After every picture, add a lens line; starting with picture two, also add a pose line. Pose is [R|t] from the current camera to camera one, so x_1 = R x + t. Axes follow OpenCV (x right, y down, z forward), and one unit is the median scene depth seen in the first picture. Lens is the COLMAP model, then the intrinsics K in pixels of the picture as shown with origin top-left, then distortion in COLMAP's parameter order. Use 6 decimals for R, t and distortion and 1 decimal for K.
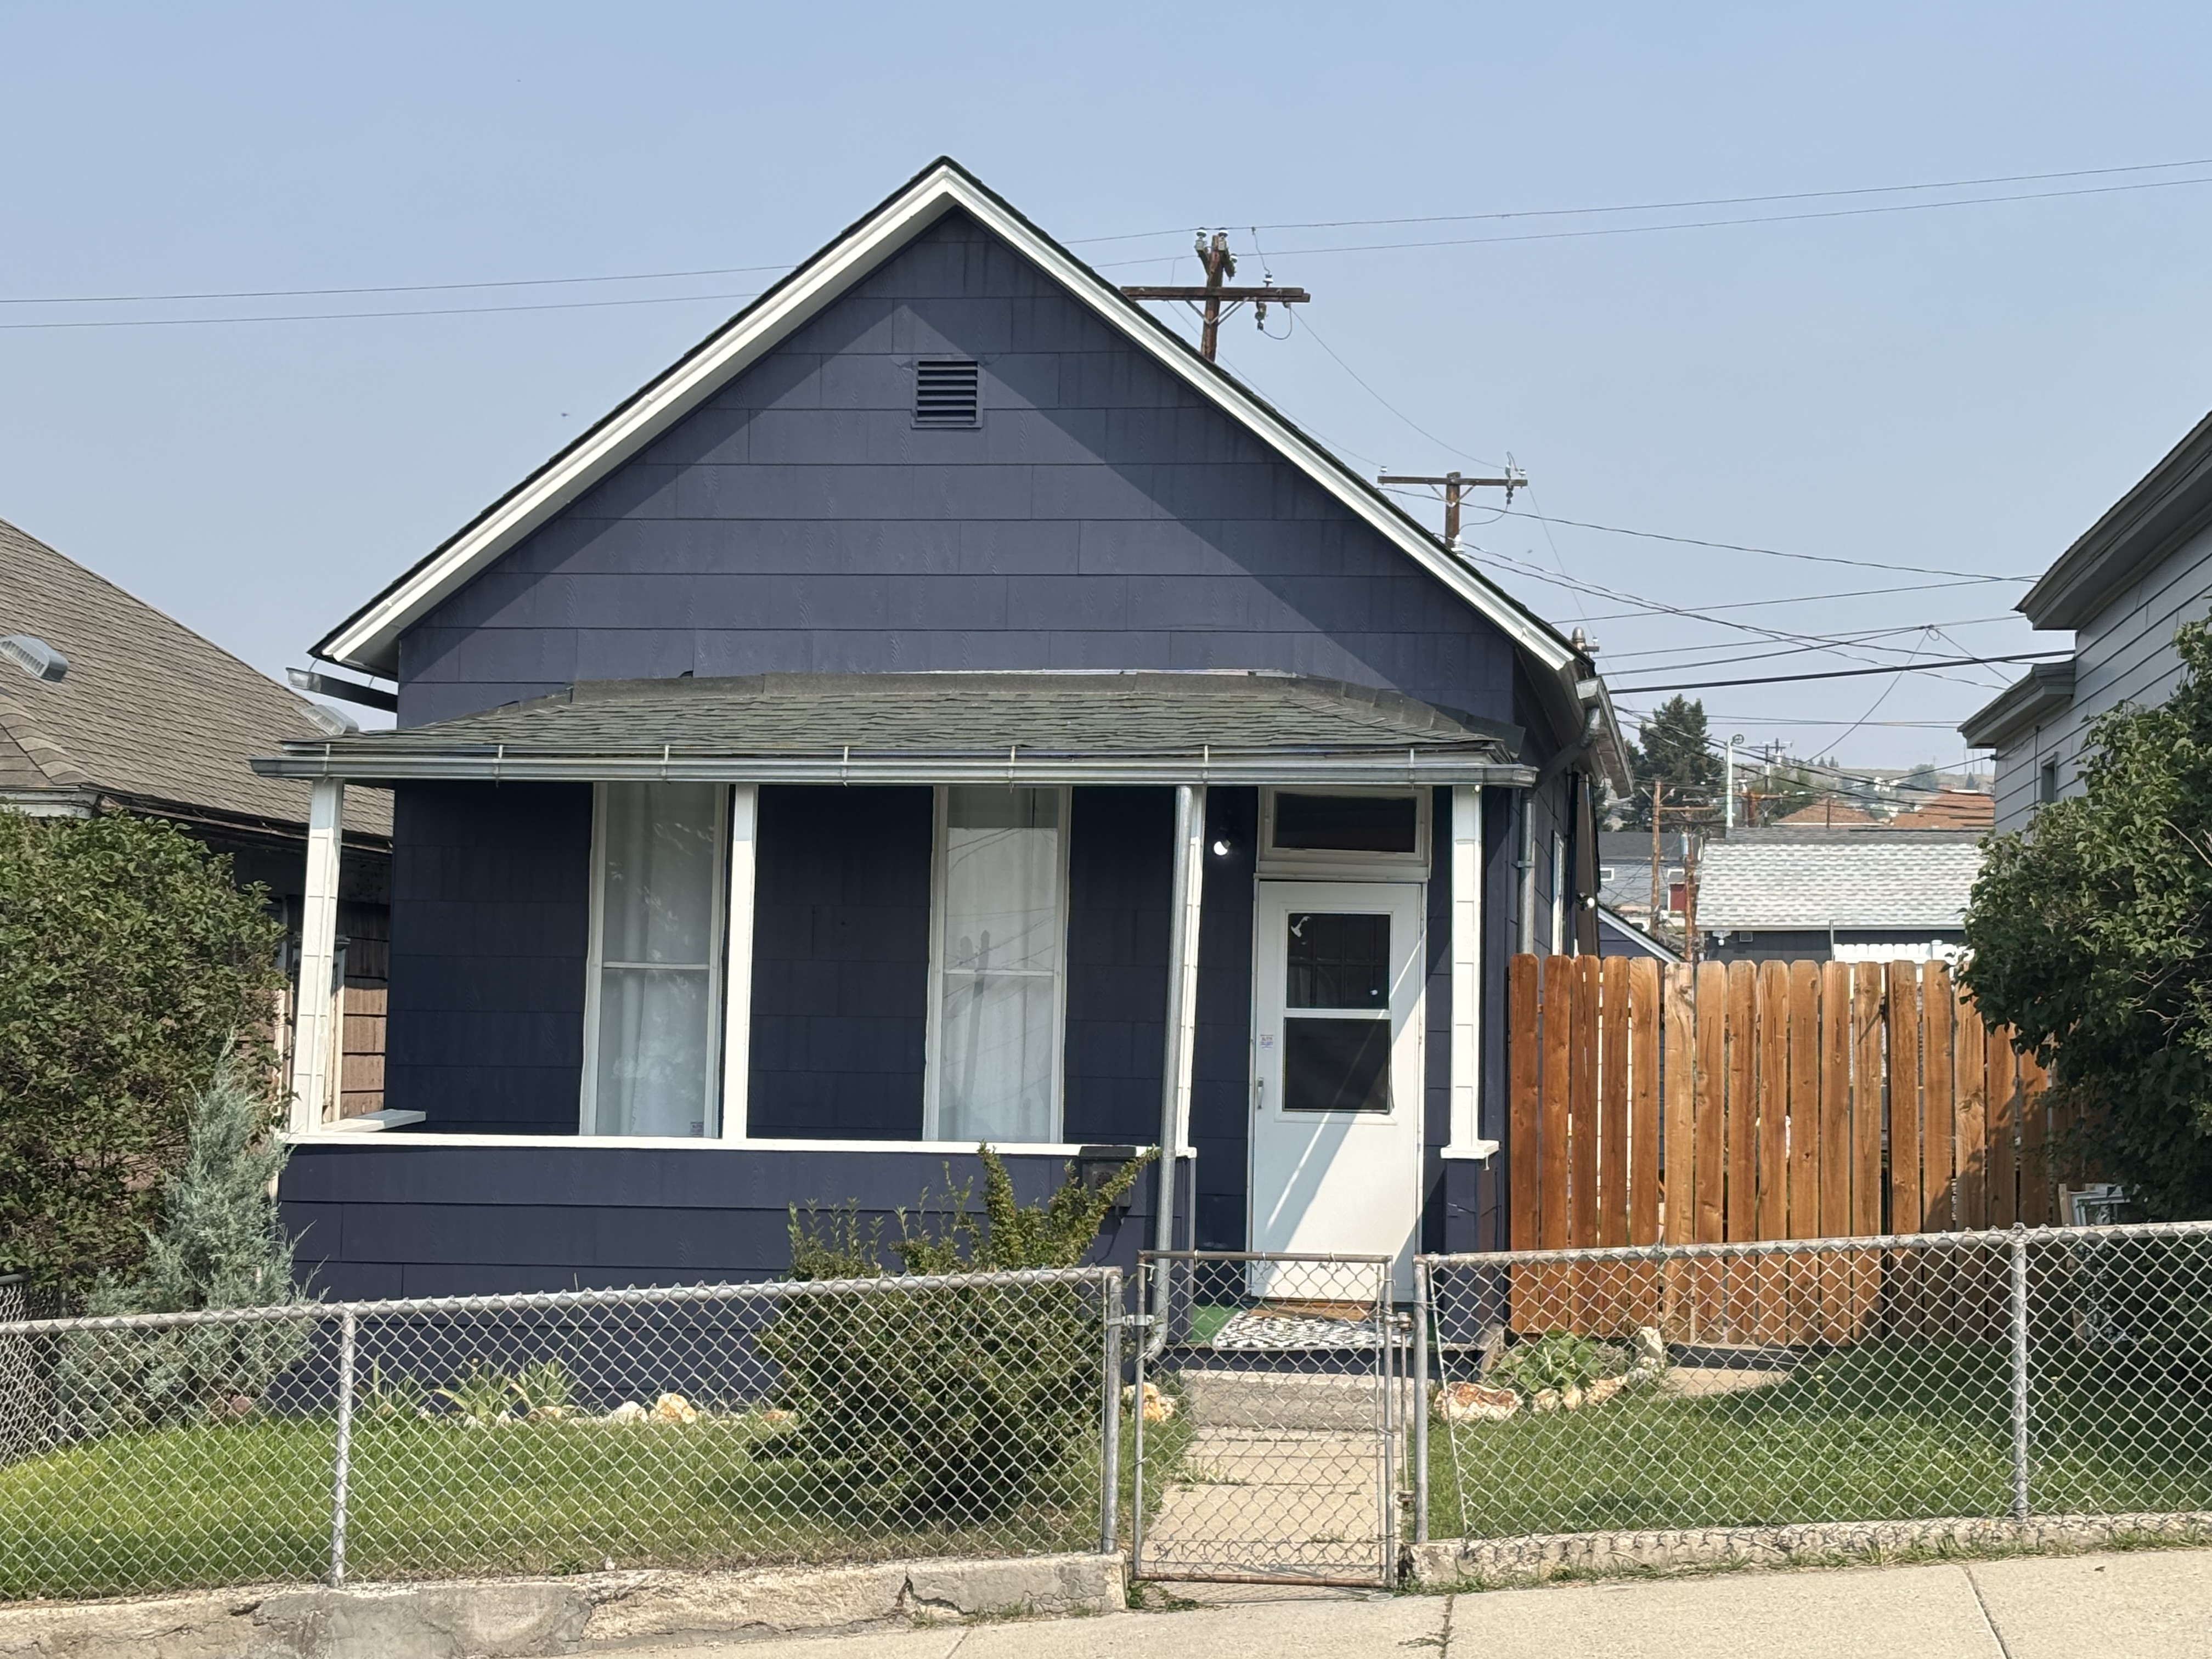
lens RADIAL K [[3880.2, 0, 1104.2], [0, 3880.2, 825.8], [0, 0, 1]] dist [0.177750, -0.267073]
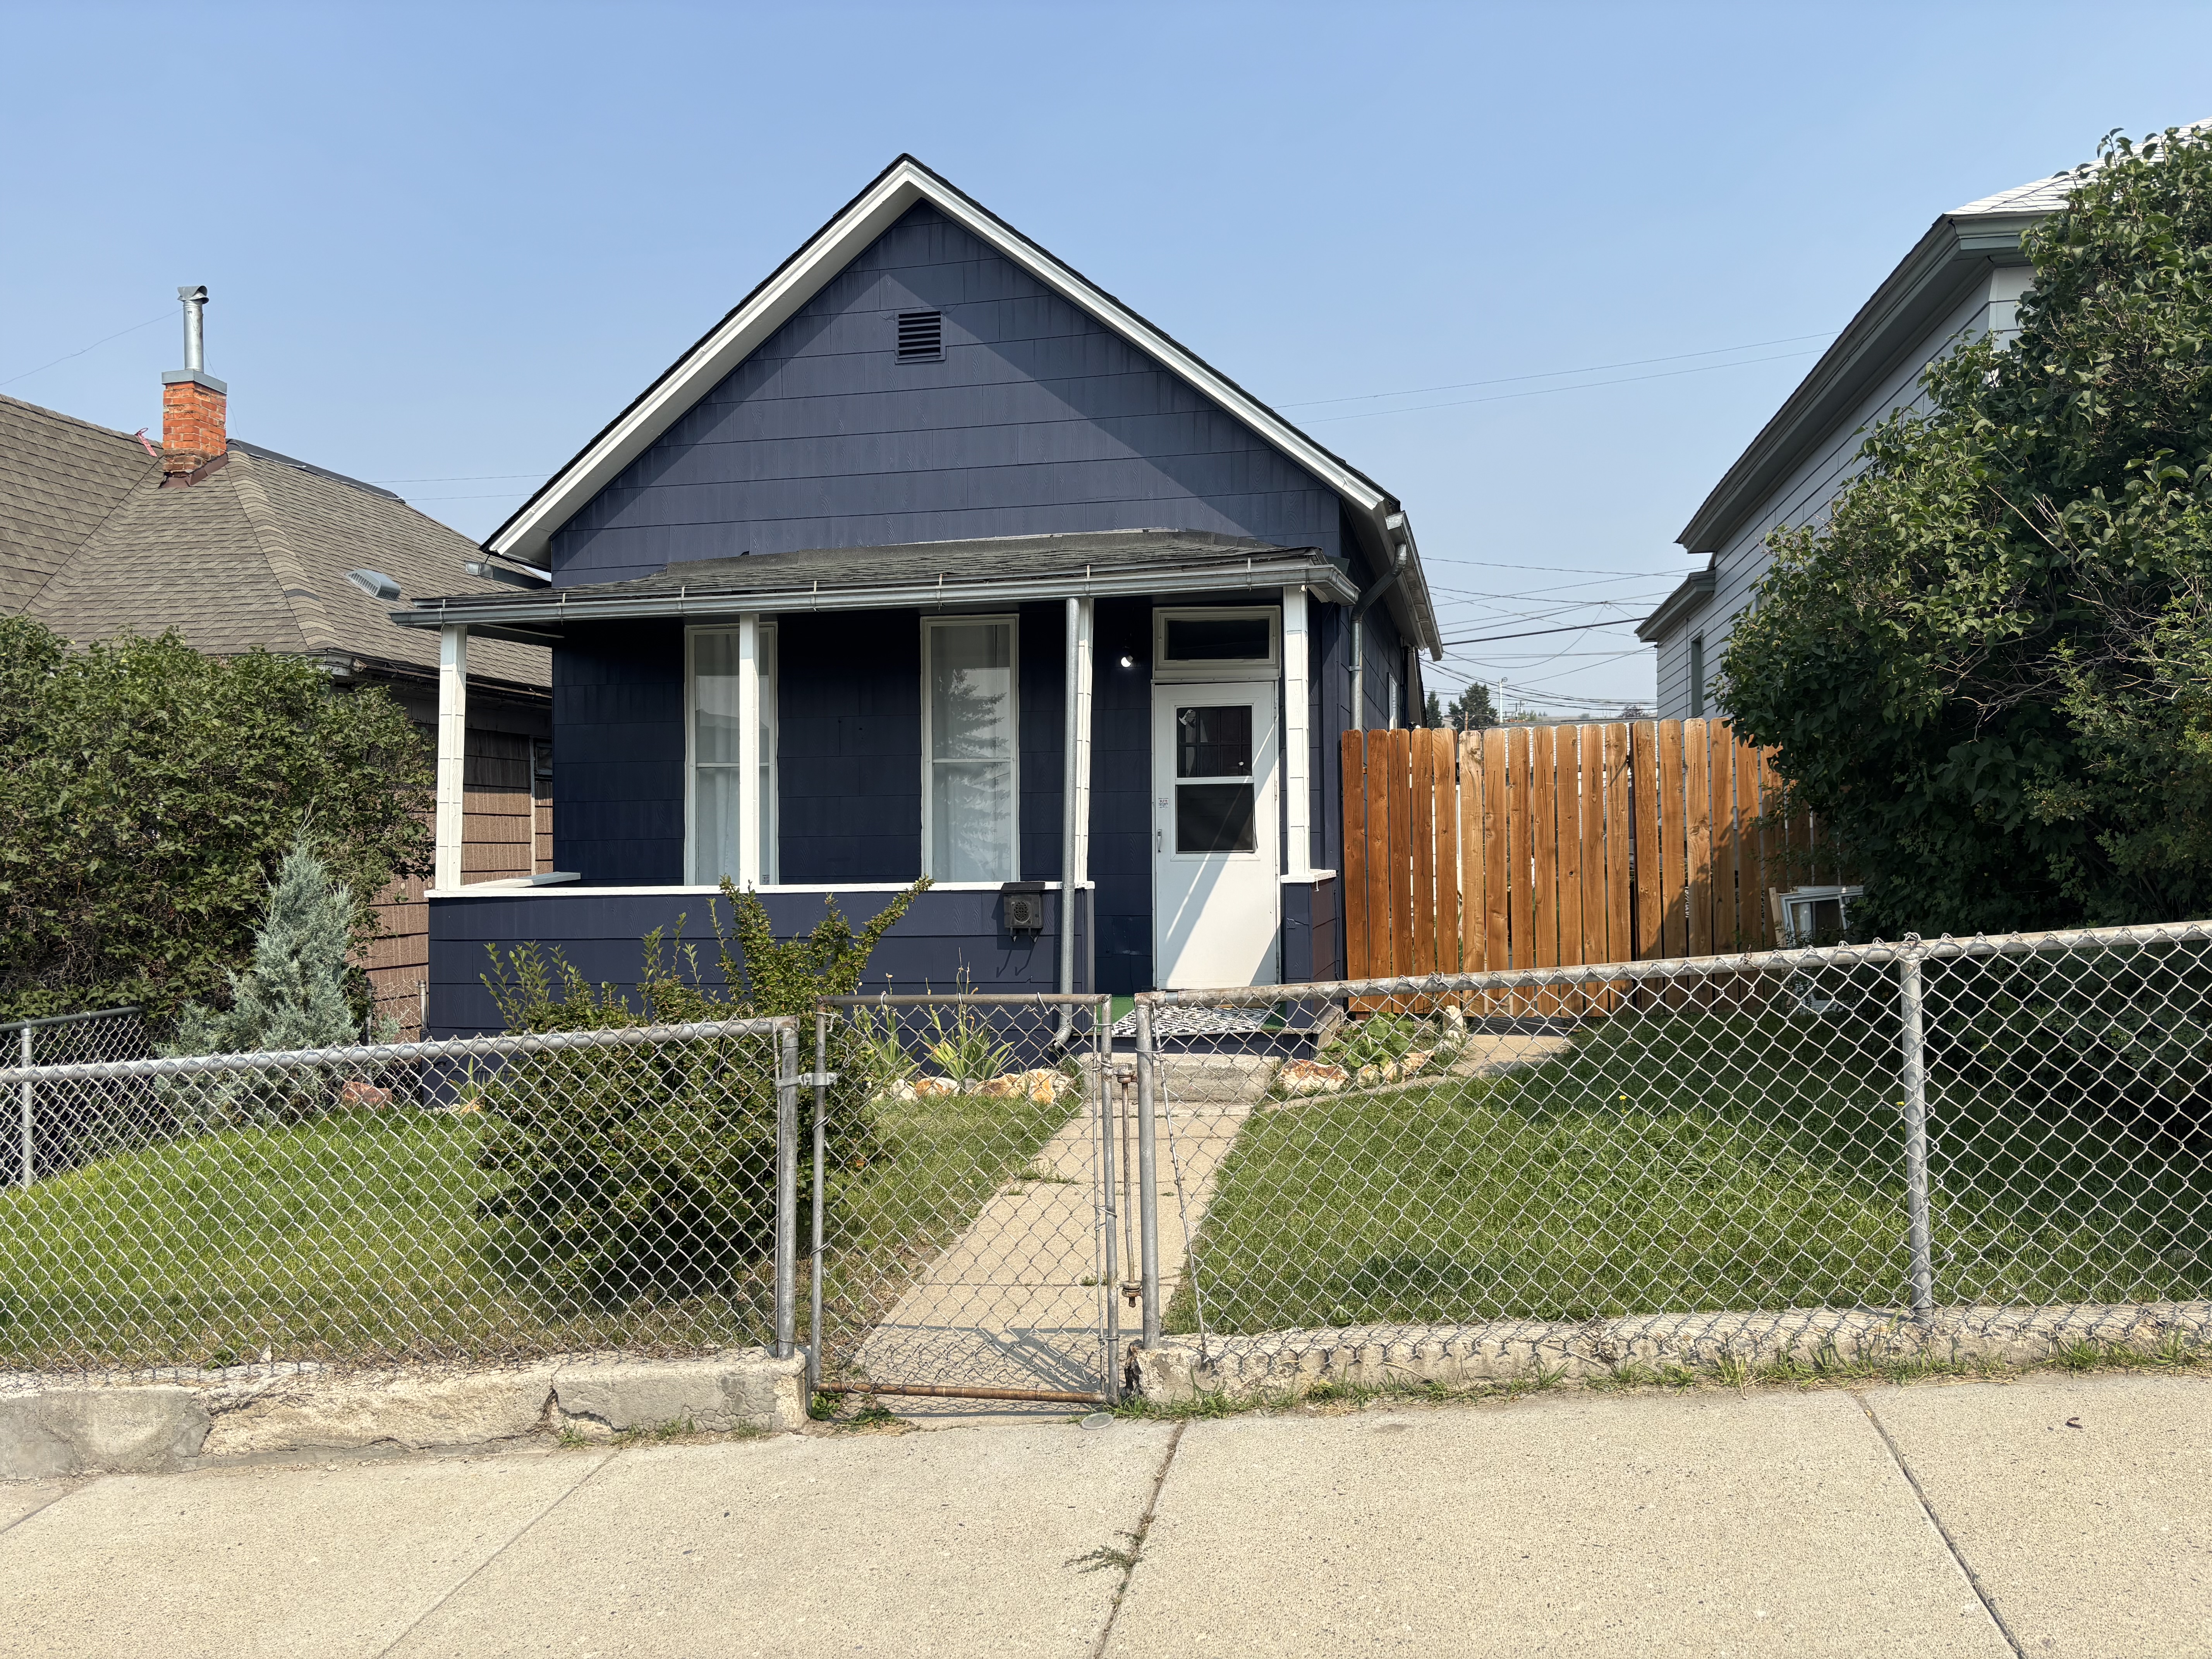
lens RADIAL K [[1710.4, 0, 1114.1], [0, 1710.4, 837.6], [0, 0, 1]] dist [0.049359, -0.055481]
pose [[0.997501, -0.031457, -0.063268, 0.068714], [0.034641, 0.998155, 0.049876, 0.041465], [0.061583, -0.051943, 0.996749, 0.448913]]
